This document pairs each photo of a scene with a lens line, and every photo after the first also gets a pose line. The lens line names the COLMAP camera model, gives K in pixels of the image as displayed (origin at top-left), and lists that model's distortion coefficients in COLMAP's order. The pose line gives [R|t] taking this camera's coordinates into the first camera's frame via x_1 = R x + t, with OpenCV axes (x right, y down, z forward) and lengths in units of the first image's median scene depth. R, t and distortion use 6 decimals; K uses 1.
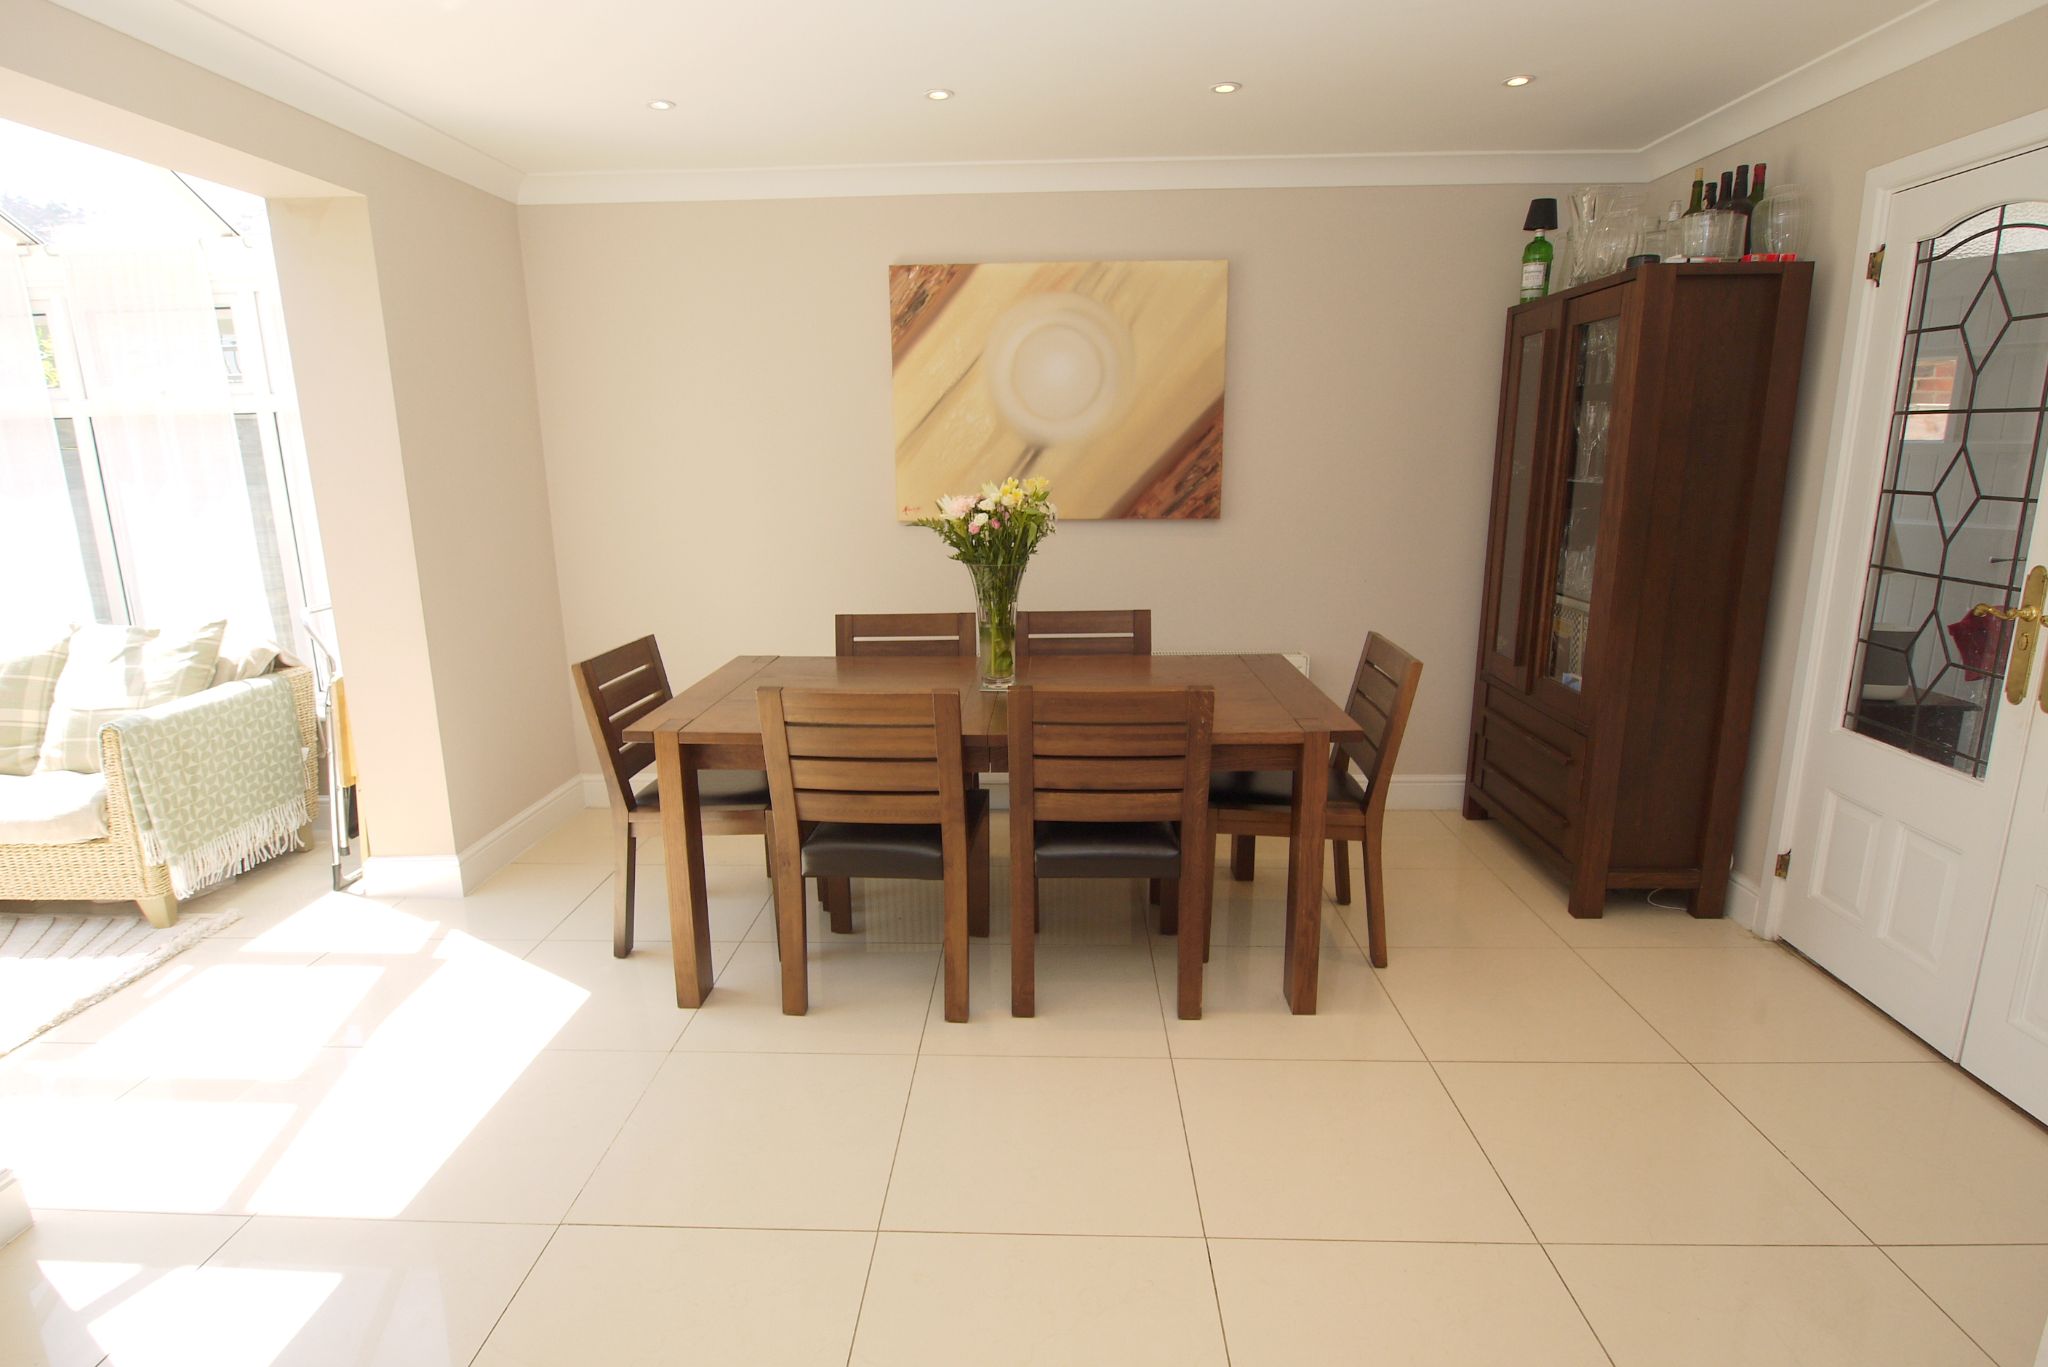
lens RADIAL K [[1087.5, 0, 1020.9], [0, 1087.5, 687.0], [0, 0, 1]] dist [-0.019476, -0.001373]
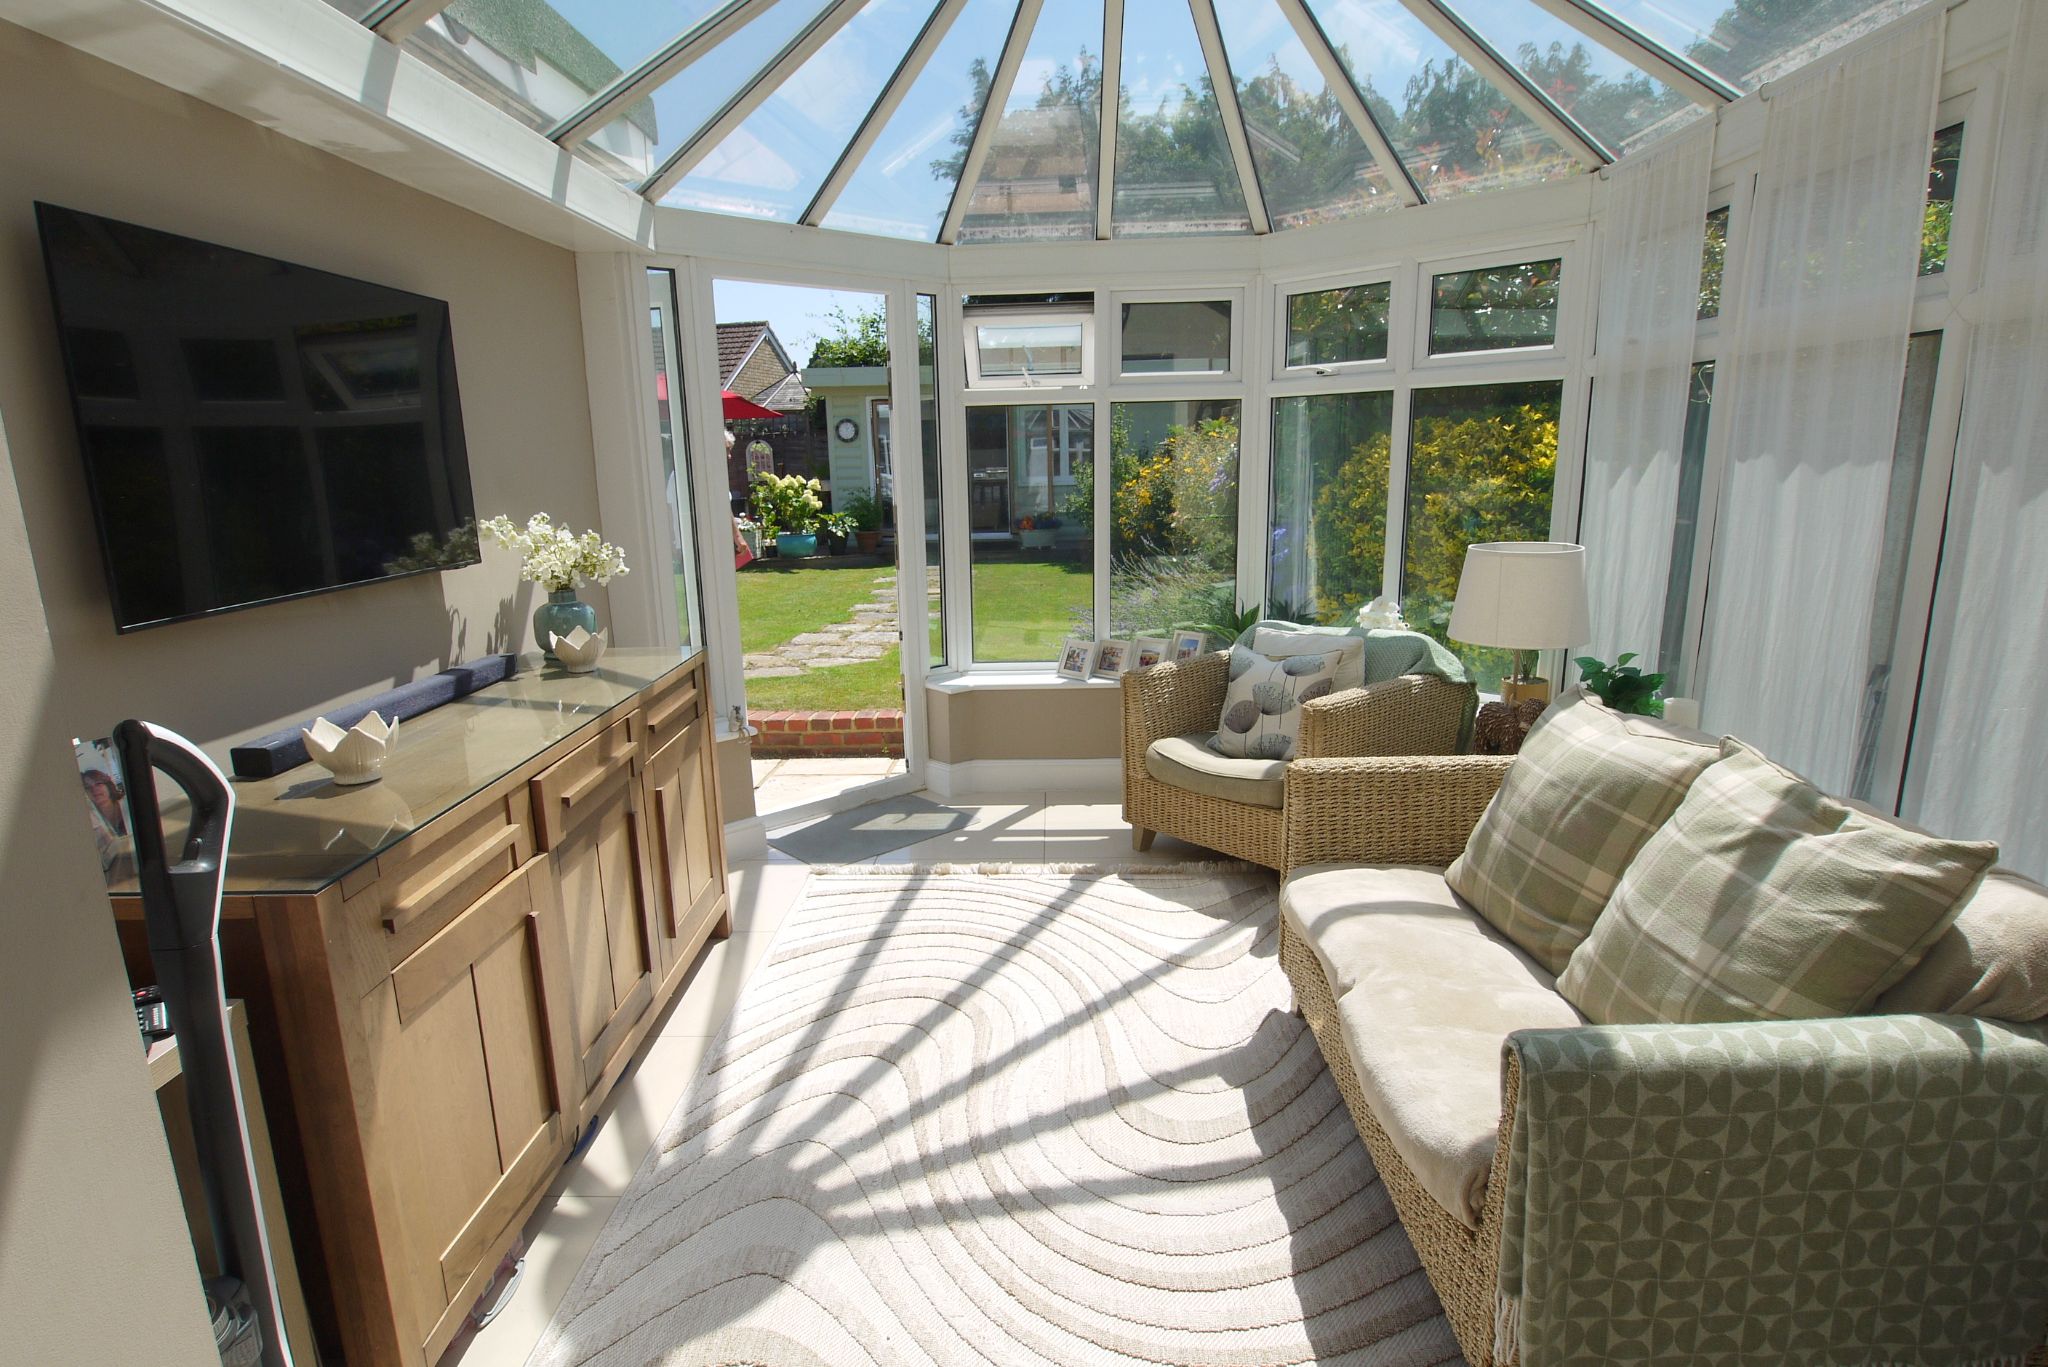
lens RADIAL K [[1087.5, 0, 1013.5], [0, 1087.5, 715.3], [0, 0, 1]] dist [-0.019476, -0.001373]
pose [[0.012123, 0.246718, -0.969012, -0.422447], [-0.201051, 0.949893, 0.239335, -0.131831], [0.979506, 0.191919, 0.061119, 0.673198]]
